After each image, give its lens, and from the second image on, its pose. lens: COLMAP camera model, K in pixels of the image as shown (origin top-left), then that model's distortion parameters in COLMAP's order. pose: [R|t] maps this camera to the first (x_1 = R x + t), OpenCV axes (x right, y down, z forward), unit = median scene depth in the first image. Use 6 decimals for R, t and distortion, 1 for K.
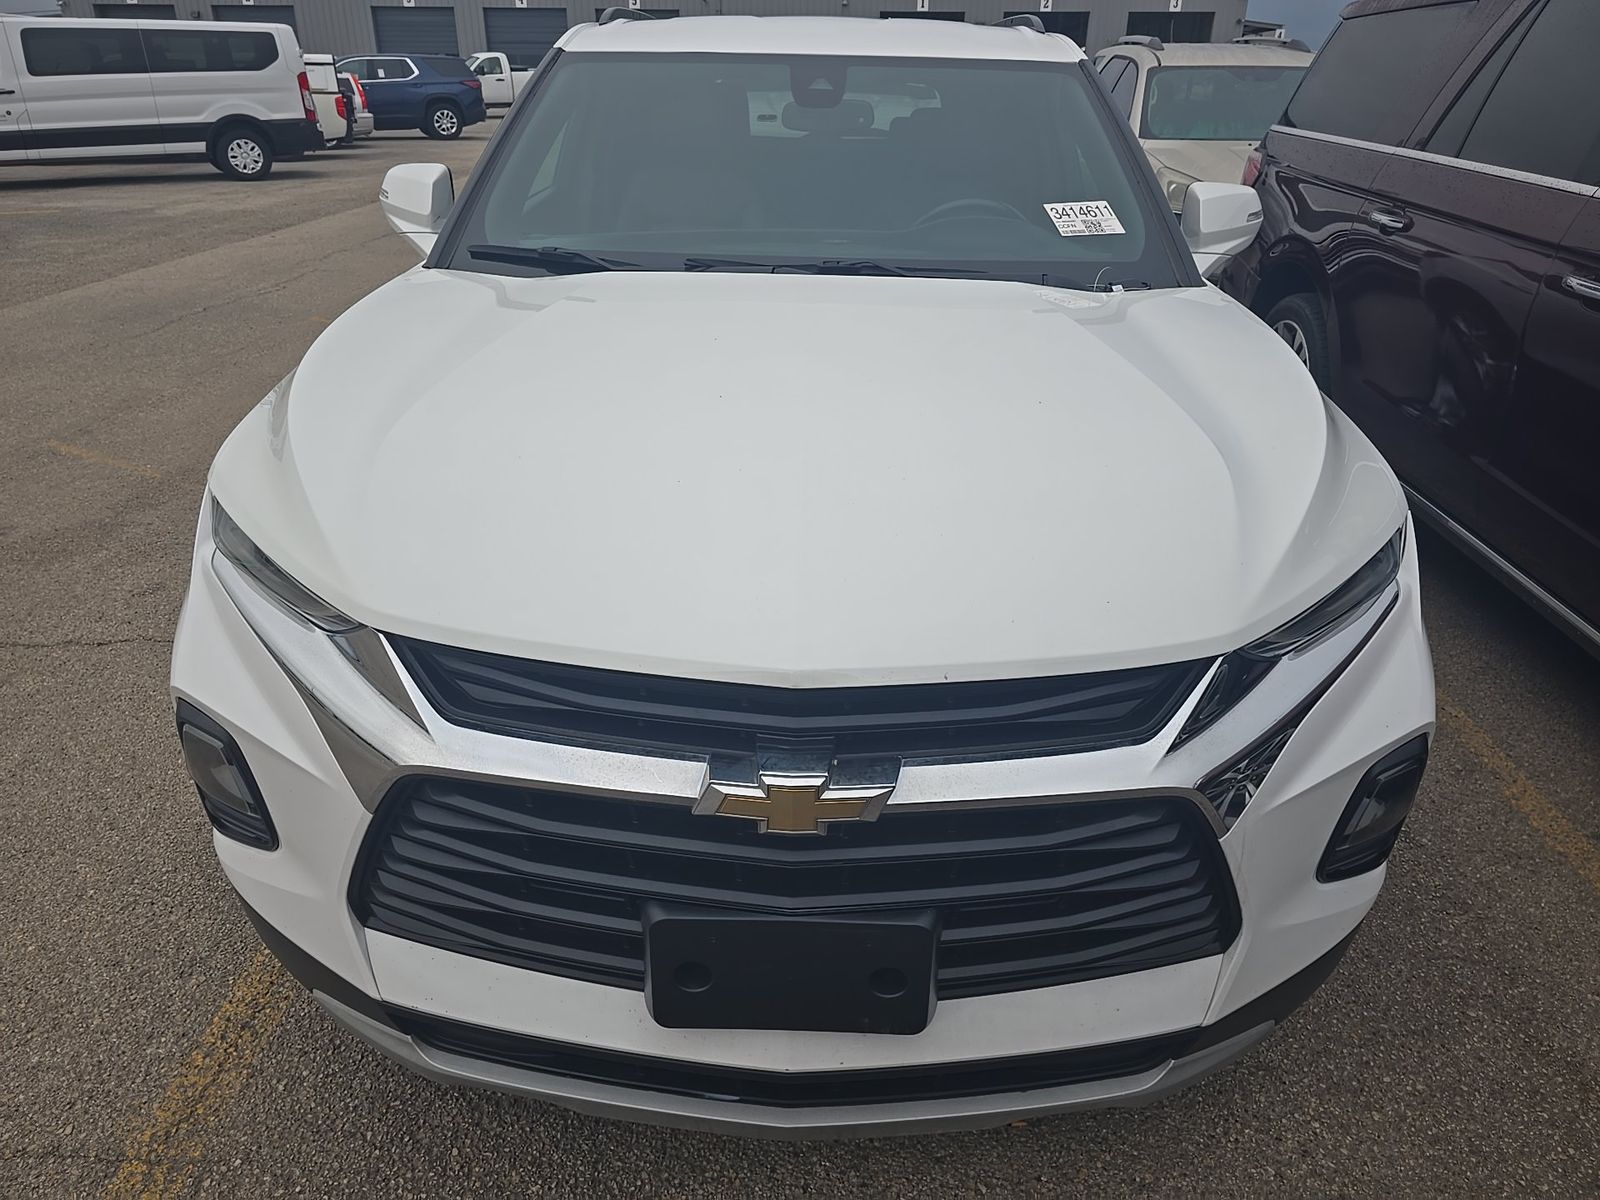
lens RADIAL K [[1073.2, 0, 796.0], [0, 1073.2, 603.1], [0, 0, 1]] dist [0.038163, -0.000833]
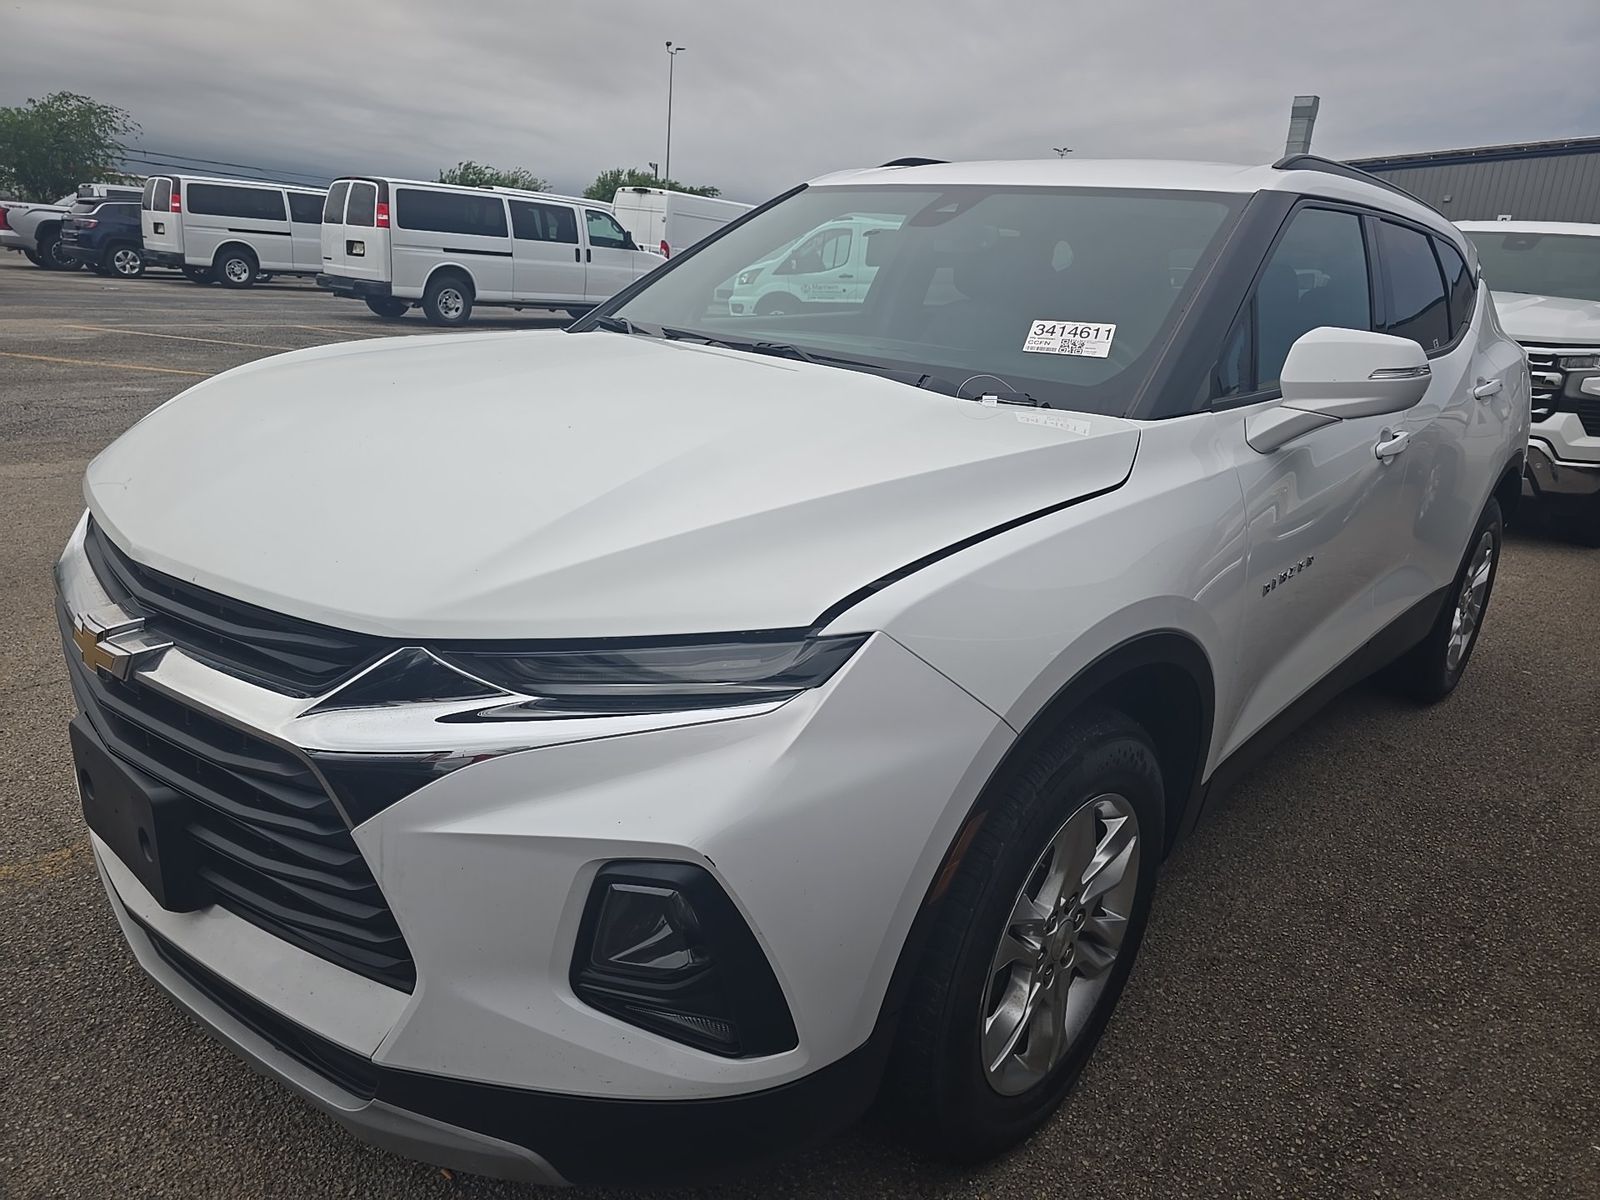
lens RADIAL K [[1073.2, 0, 801.2], [0, 1073.2, 593.2], [0, 0, 1]] dist [0.038163, -0.000833]
pose [[0.746247, 0.227141, -0.625718, 0.774080], [-0.335497, 0.940203, -0.058820, -0.037454], [0.574941, 0.253820, 0.777829, 0.264416]]
